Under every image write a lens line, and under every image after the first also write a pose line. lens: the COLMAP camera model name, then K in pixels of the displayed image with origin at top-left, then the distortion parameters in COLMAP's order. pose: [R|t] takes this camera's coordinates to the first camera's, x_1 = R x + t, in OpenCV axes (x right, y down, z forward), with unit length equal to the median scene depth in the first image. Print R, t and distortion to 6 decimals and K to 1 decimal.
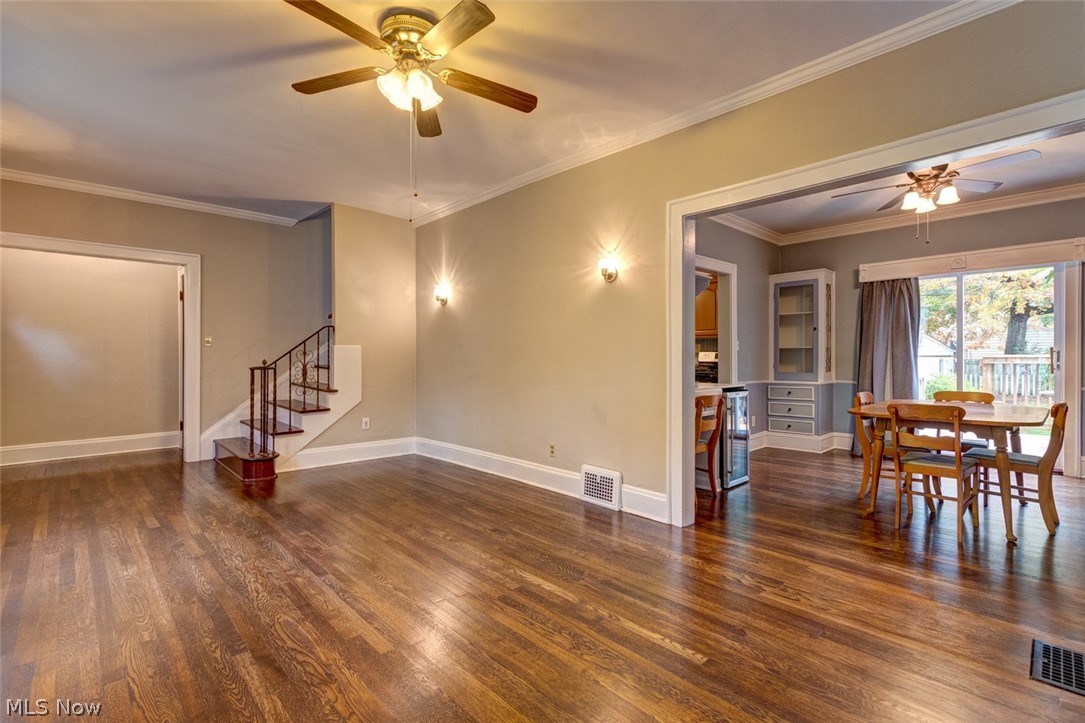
lens RADIAL K [[507.4, 0, 539.8], [0, 507.4, 358.5], [0, 0, 1]] dist [0.000908, -0.001428]
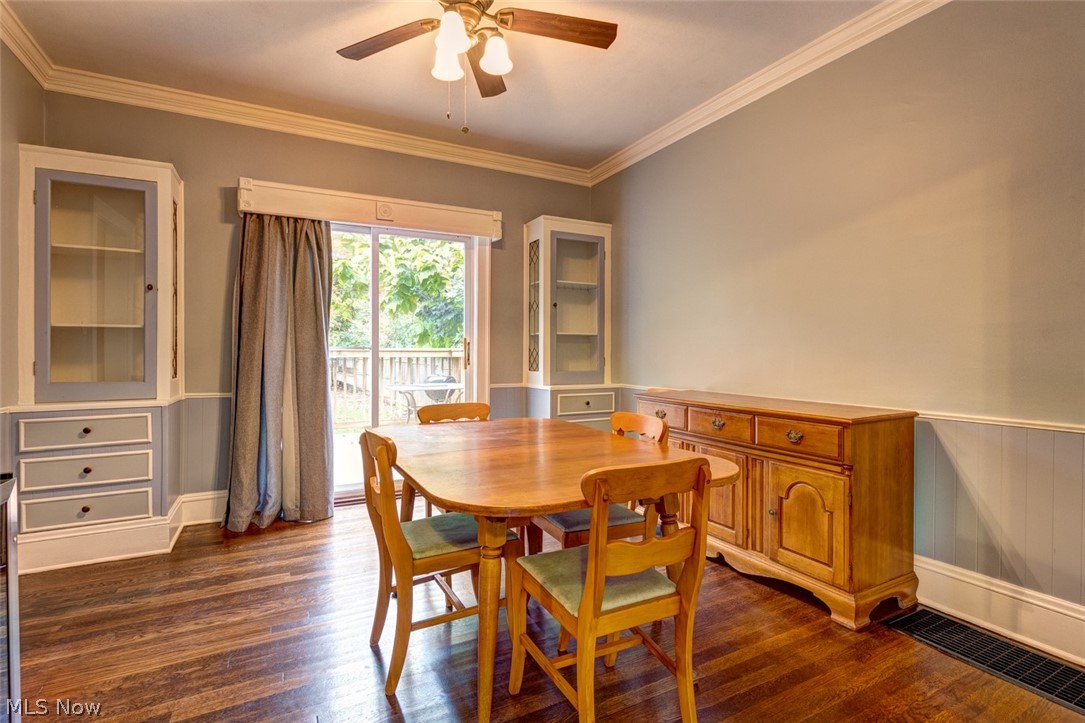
lens RADIAL K [[507.4, 0, 535.6], [0, 507.4, 353.5], [0, 0, 1]] dist [0.000908, -0.001428]
pose [[0.269544, -0.003565, 0.962981, 0.189933], [0.000268, 0.999993, 0.003627, 0.001073], [-0.962988, -0.000719, 0.269543, 0.540994]]
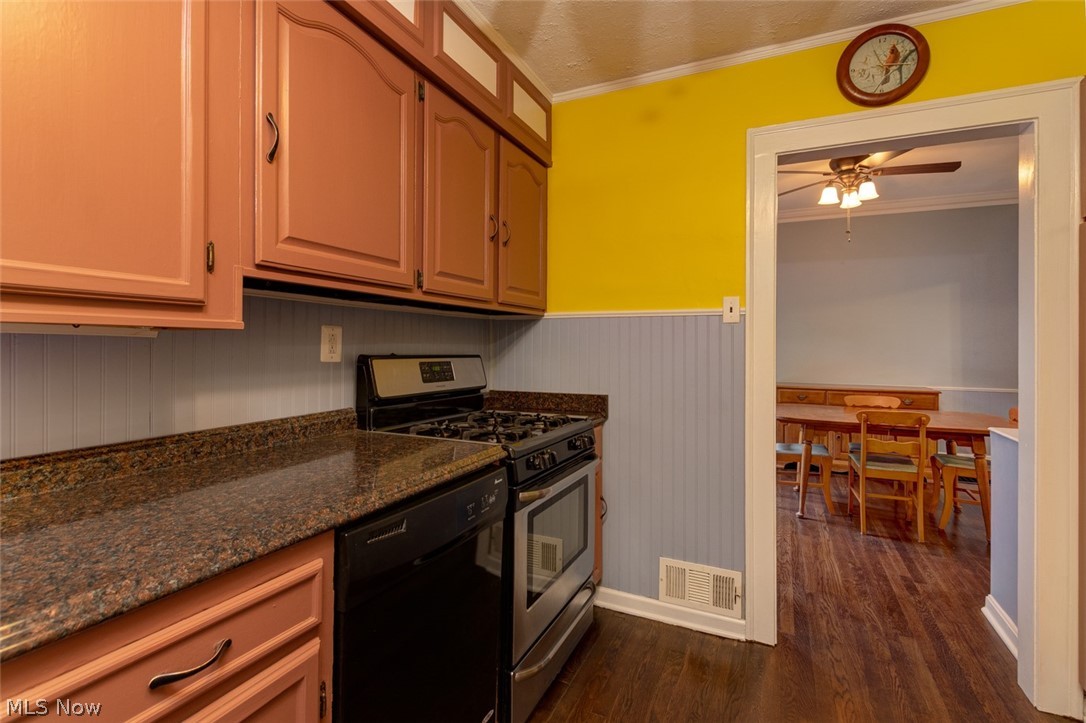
lens RADIAL K [[507.8, 0, 544.0], [0, 507.8, 343.7], [0, 0, 1]] dist [0.000908, -0.001428]
pose [[-0.372537, 0.003335, 0.928012, -0.004532], [-0.003023, 0.999984, -0.004807, -0.037325], [-0.928013, -0.004596, -0.372520, 1.819610]]
